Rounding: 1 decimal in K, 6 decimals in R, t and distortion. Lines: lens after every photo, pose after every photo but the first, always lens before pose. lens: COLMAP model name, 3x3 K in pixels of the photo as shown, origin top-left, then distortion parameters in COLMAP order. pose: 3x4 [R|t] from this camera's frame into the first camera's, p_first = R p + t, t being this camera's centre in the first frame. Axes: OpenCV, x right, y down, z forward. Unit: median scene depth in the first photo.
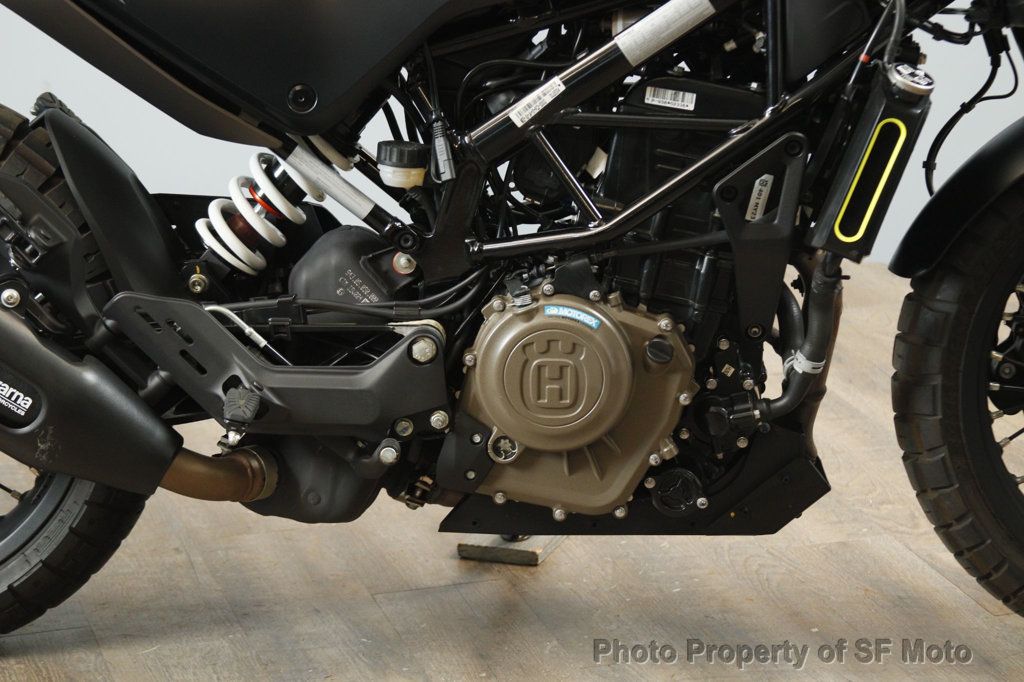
lens RADIAL K [[3157.5, 0, 512.0], [0, 3157.5, 341.0], [0, 0, 1]] dist [0.201909, 0.918924]
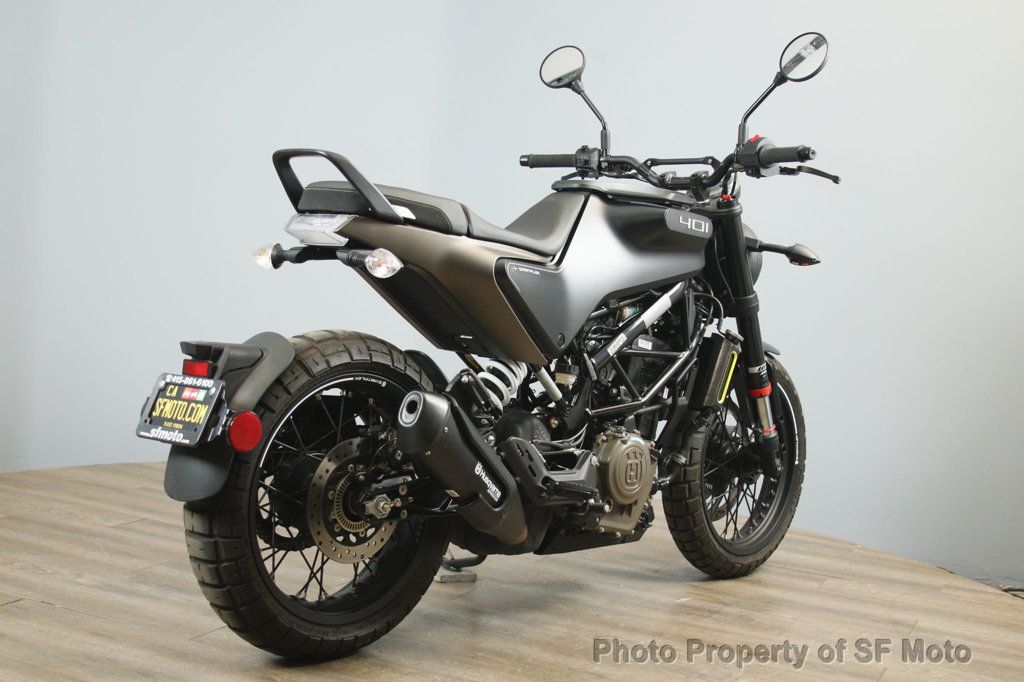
lens RADIAL K [[1534.3, 0, 512.0], [0, 1534.3, 341.0], [0, 0, 1]] dist [-0.113035, 0.056999]
pose [[0.621971, 0.019259, 0.782803, -0.848666], [0.098543, 0.989825, -0.102649, 0.022596], [-0.776815, 0.140984, 0.613744, 0.396133]]
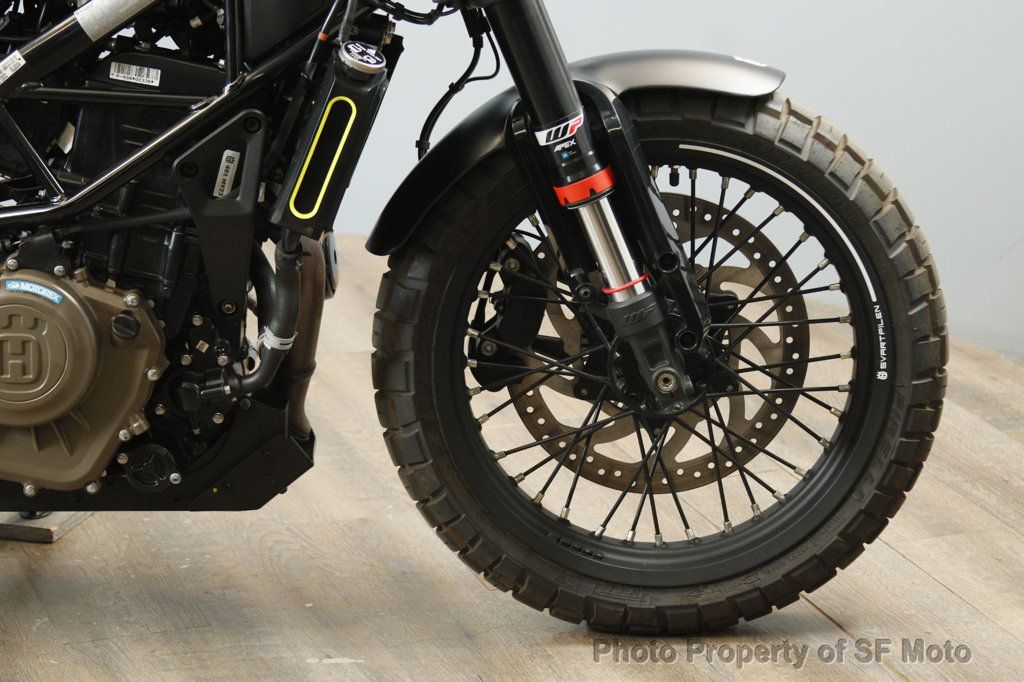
lens RADIAL K [[3157.5, 0, 512.0], [0, 3157.5, 341.0], [0, 0, 1]] dist [0.201909, 0.918924]
pose [[0.999302, 0.004128, 0.037121, 0.130066], [-0.004253, 0.999986, 0.003301, 0.003869], [-0.037107, -0.003456, 0.999305, -0.007528]]
